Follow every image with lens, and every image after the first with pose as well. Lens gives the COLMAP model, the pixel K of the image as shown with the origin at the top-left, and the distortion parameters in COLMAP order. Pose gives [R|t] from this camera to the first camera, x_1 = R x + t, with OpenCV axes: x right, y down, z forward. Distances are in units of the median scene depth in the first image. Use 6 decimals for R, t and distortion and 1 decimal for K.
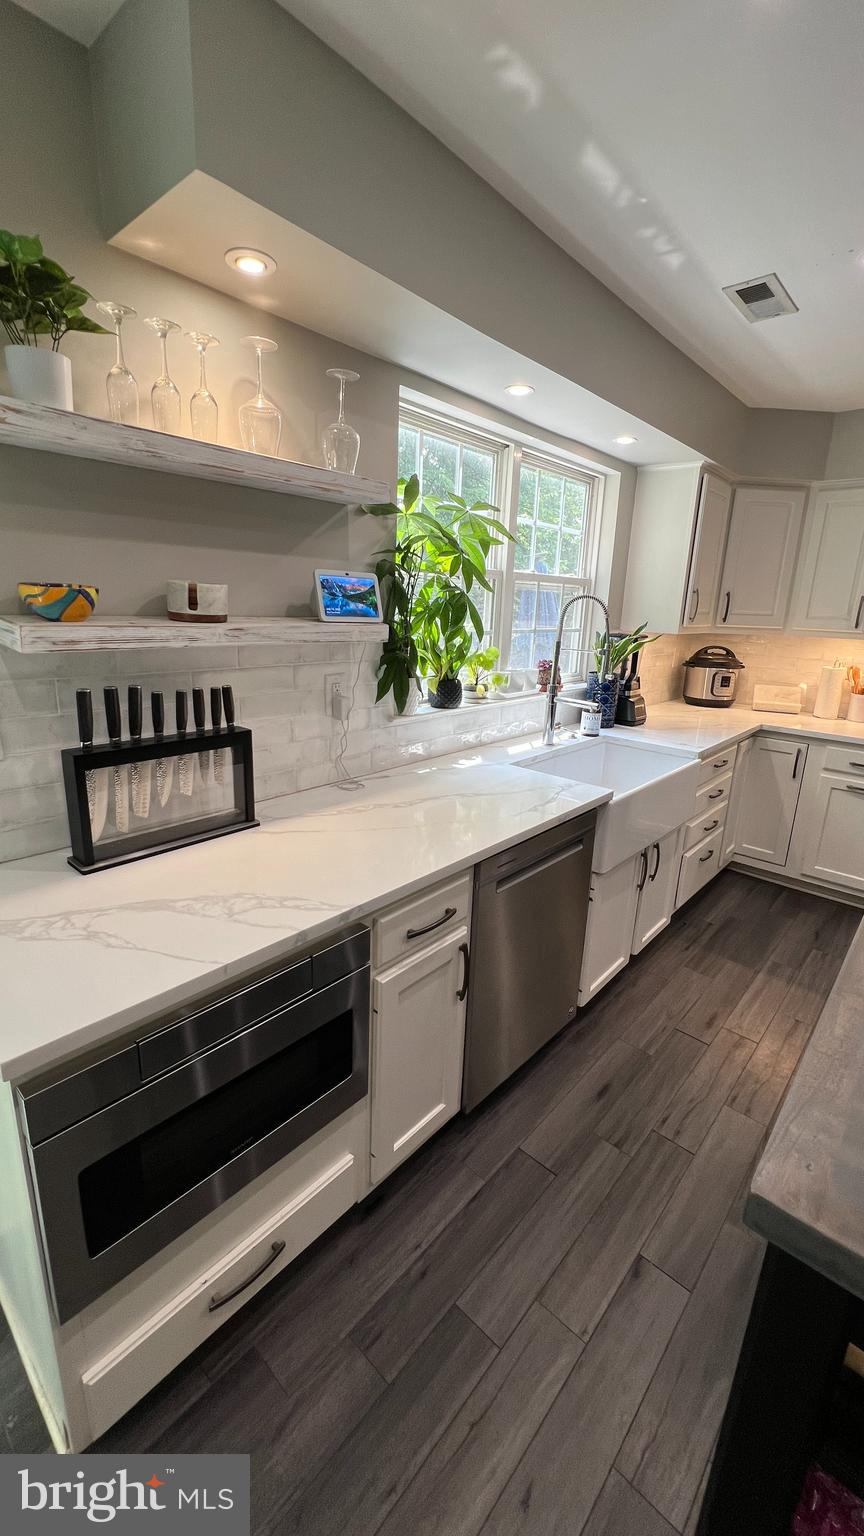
lens RADIAL K [[608.9, 0, 432.0], [0, 608.9, 768.0], [0, 0, 1]] dist [-0.002522, -0.000209]
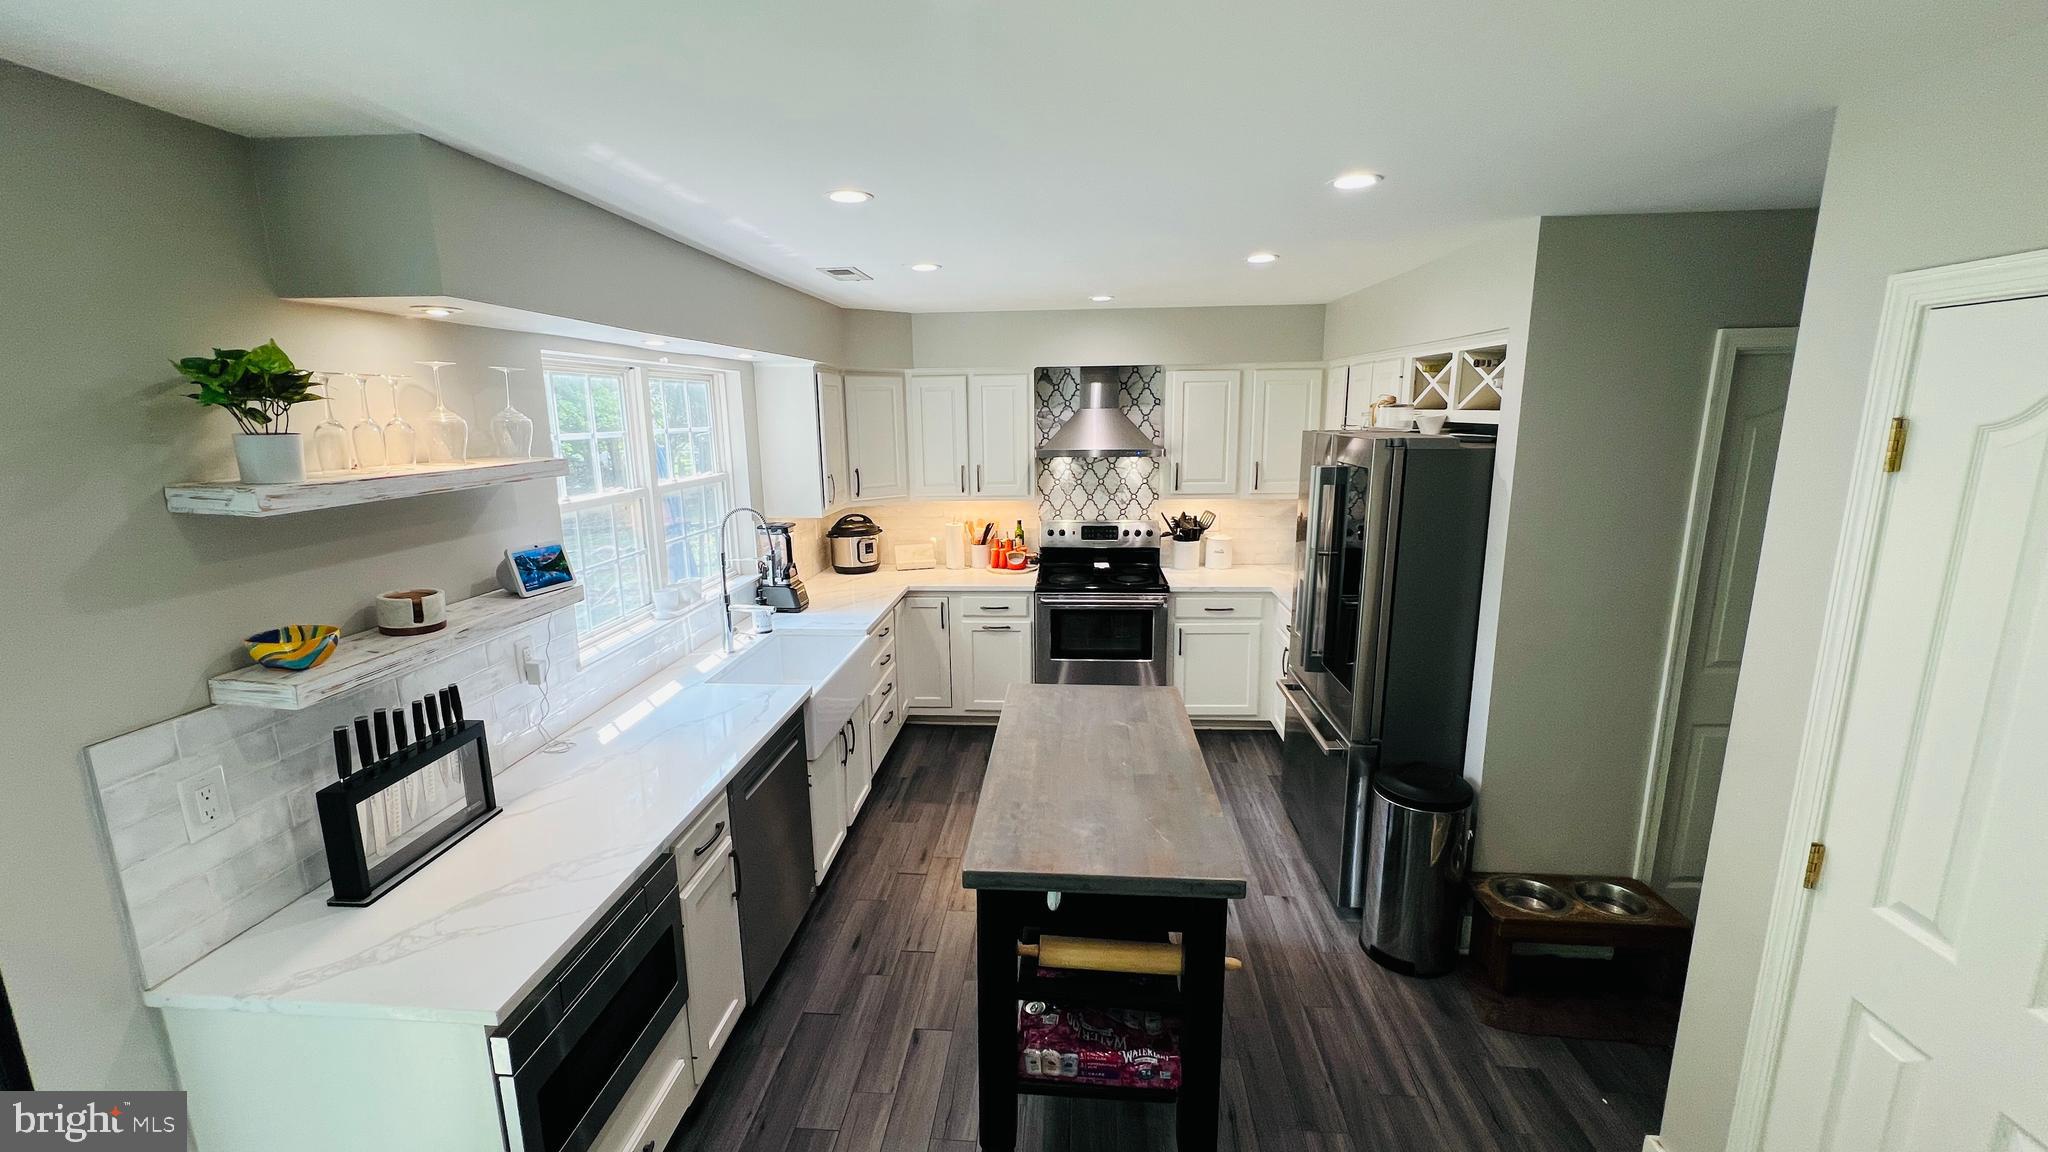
lens RADIAL K [[811.9, 0, 1024.0], [0, 811.9, 576.0], [0, 0, 1]] dist [-0.002522, -0.000209]
pose [[0.786337, -0.162178, 0.596131, -0.261169], [0.196338, 0.980505, 0.007764, -0.097239], [-0.585769, 0.110939, 0.802850, -0.477919]]
